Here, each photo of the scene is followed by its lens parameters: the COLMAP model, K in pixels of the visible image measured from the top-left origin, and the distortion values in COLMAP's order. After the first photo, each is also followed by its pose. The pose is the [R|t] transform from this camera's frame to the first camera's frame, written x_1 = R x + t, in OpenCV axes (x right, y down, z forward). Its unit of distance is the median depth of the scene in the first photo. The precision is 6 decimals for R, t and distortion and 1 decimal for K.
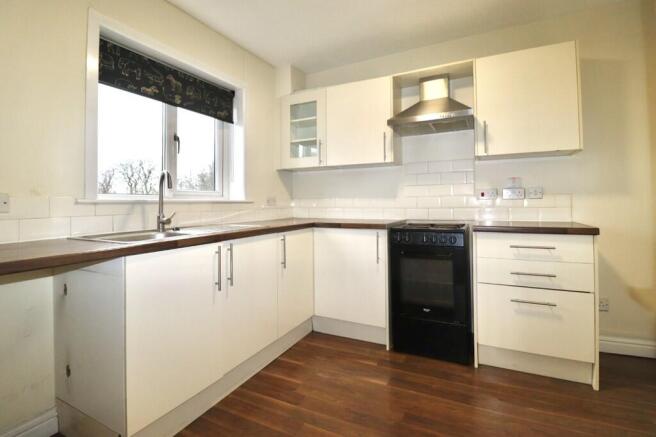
lens RADIAL K [[313.4, 0, 327.2], [0, 313.4, 196.8], [0, 0, 1]] dist [0.000897, 0.000159]
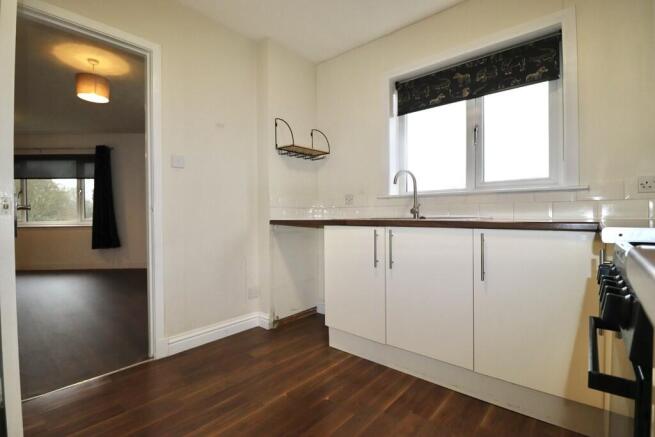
lens RADIAL K [[306.4, 0, 327.5], [0, 306.4, 218.5], [0, 0, 1]] dist [-0.000173, 0.000010]
pose [[-0.239502, 0.022554, -0.970634, 0.584051], [0.025612, 0.999529, 0.016906, 0.064473], [0.970558, -0.020811, -0.239967, 0.787667]]
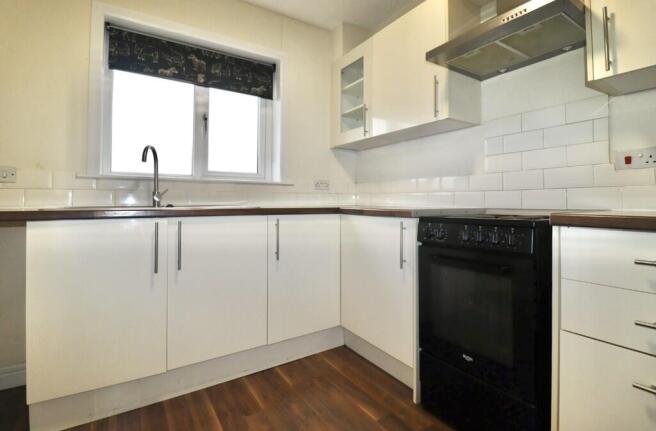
lens RADIAL K [[310.5, 0, 330.0], [0, 310.5, 196.3], [0, 0, 1]] dist [-0.010810, -0.000856]
pose [[0.864328, 0.003161, -0.502919, 0.363445], [-0.002569, 0.999995, 0.001870, 0.058517], [0.502922, -0.000324, 0.864331, 0.355939]]
